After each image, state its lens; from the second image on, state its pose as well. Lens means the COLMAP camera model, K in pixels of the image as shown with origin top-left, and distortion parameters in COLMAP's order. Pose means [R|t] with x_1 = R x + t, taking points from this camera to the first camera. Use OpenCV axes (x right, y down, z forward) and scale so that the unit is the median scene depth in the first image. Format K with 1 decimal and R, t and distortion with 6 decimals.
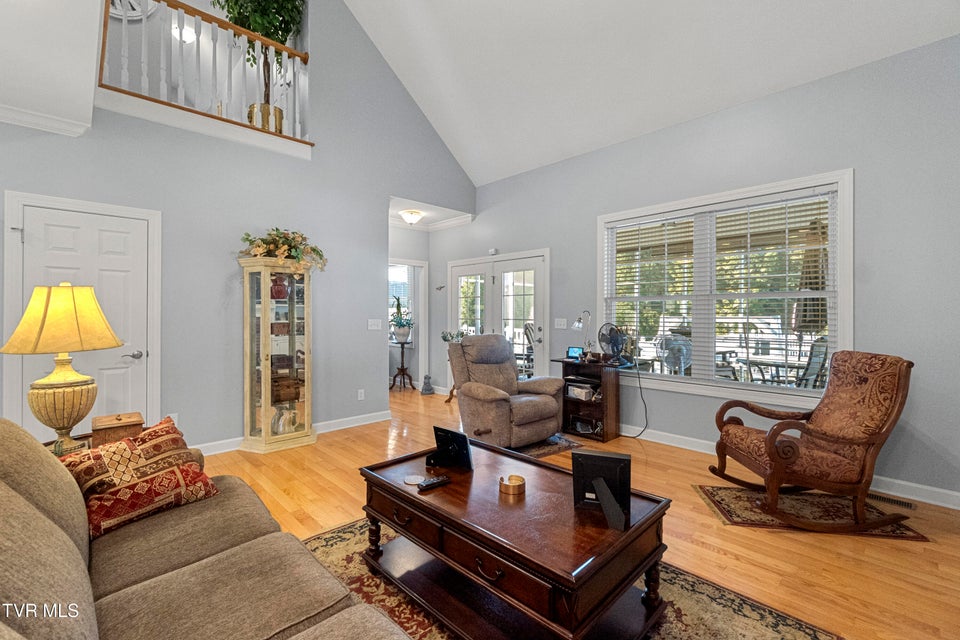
lens RADIAL K [[417.9, 0, 475.5], [0, 417.9, 315.2], [0, 0, 1]] dist [-0.001044, 0.000718]
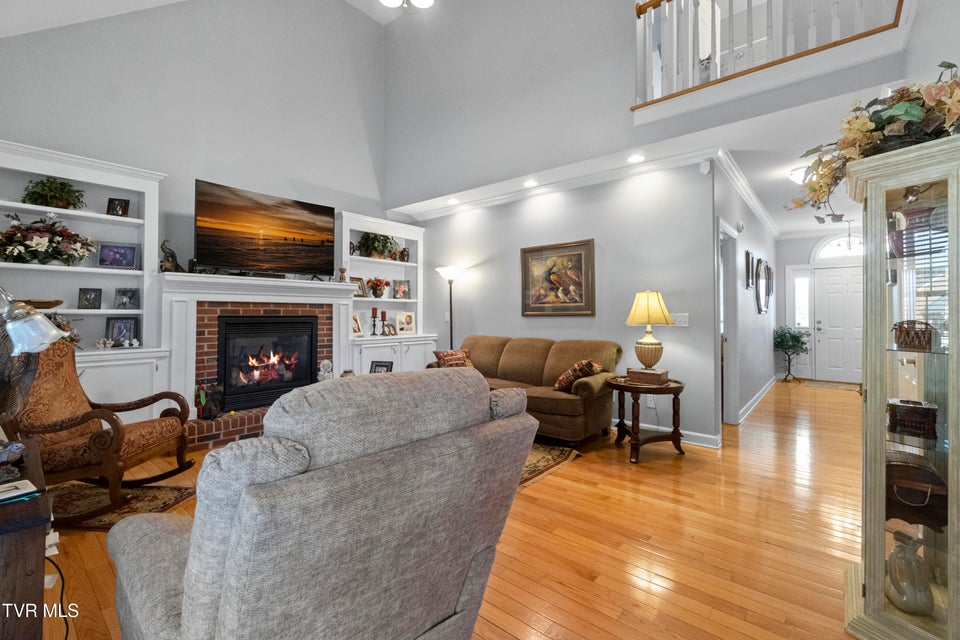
lens RADIAL K [[417.9, 0, 478.5], [0, 417.9, 312.7], [0, 0, 1]] dist [-0.001044, 0.000718]
pose [[-0.994555, -0.004031, -0.104138, -0.004860], [-0.004034, 0.999992, -0.000186, 0.017361], [0.104138, 0.000235, -0.994563, 1.831126]]
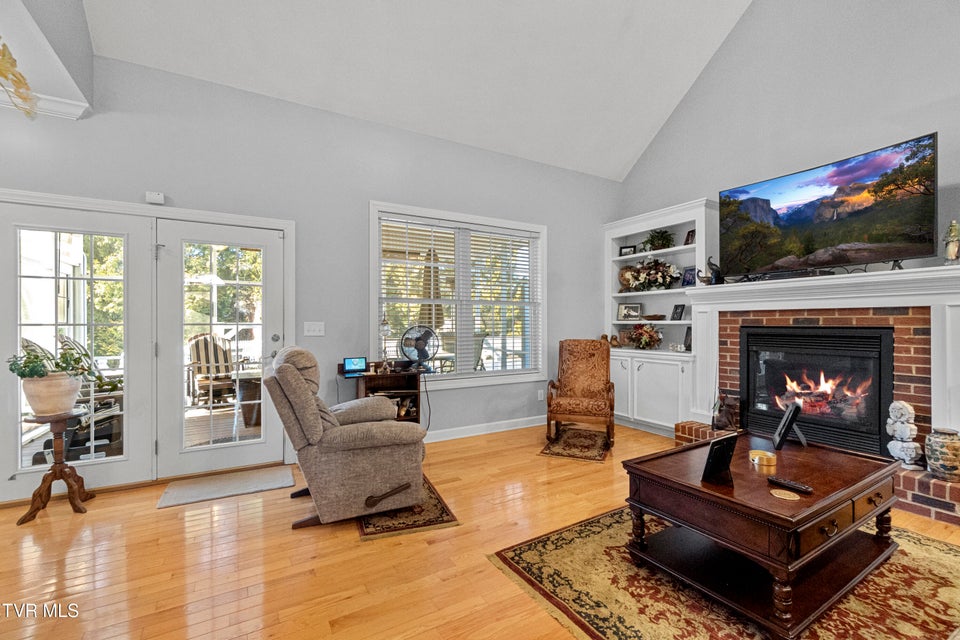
lens RADIAL K [[417.9, 0, 474.6], [0, 417.9, 326.5], [0, 0, 1]] dist [-0.001044, 0.000718]
pose [[0.234211, -0.009747, 0.972137, -0.734290], [0.004176, 0.999951, 0.009020, 0.017073], [-0.972177, 0.001947, 0.234240, 0.908780]]
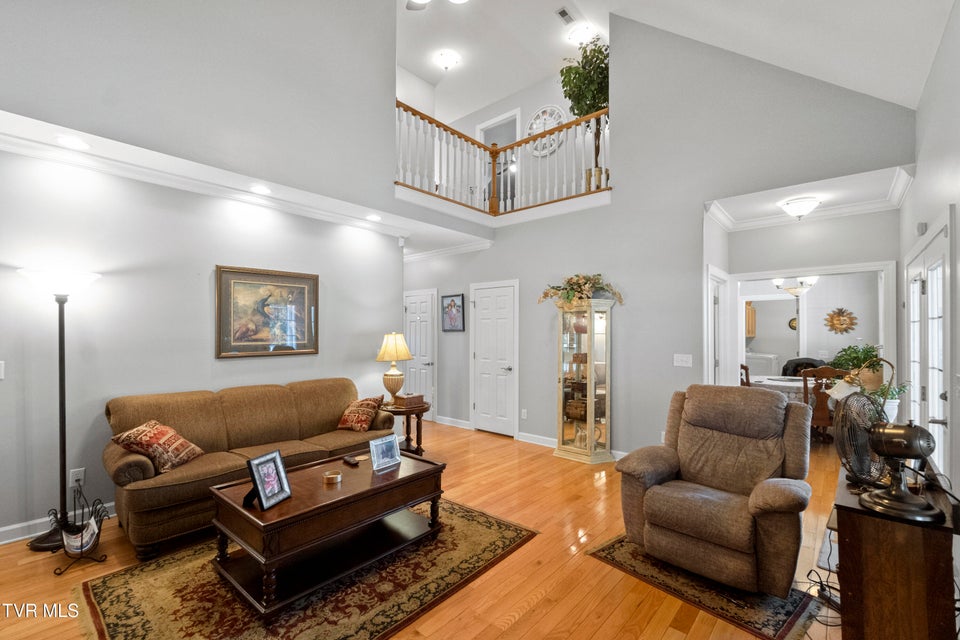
lens RADIAL K [[417.9, 0, 478.5], [0, 417.9, 330.0], [0, 0, 1]] dist [-0.001044, 0.000718]
pose [[0.088013, -0.006091, -0.996101, 0.930025], [-0.007256, 0.999951, -0.006756, -0.051278], [0.996093, 0.007822, 0.087965, 0.821814]]
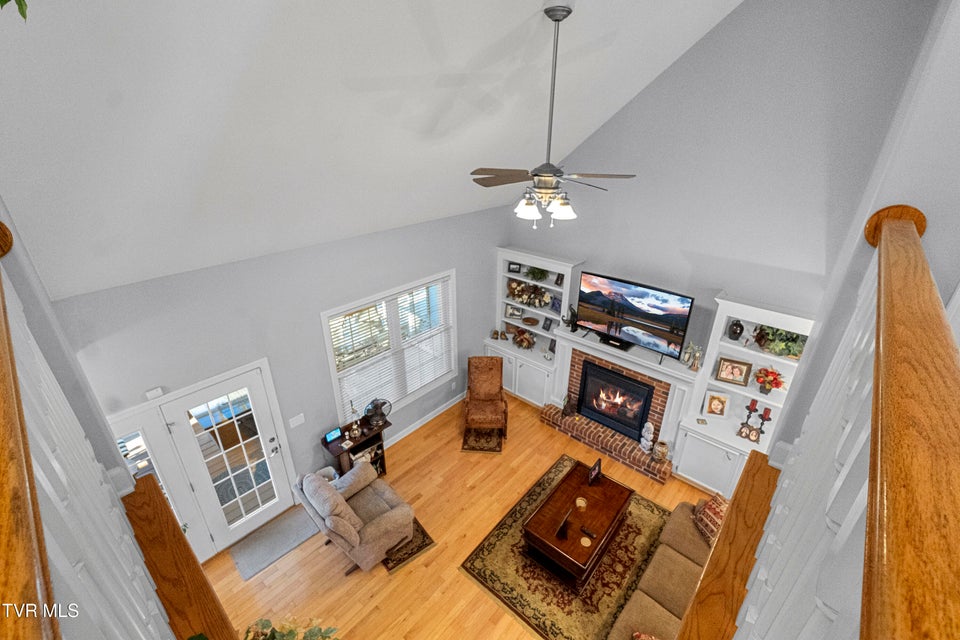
lens RADIAL K [[417.9, 0, 476.5], [0, 417.9, 320.5], [0, 0, 1]] dist [-0.001044, 0.000718]
pose [[-0.080069, -0.438146, 0.895331, -0.972788], [-0.001432, 0.898264, 0.439454, -1.006199], [-0.996788, 0.033904, -0.072551, 1.067304]]
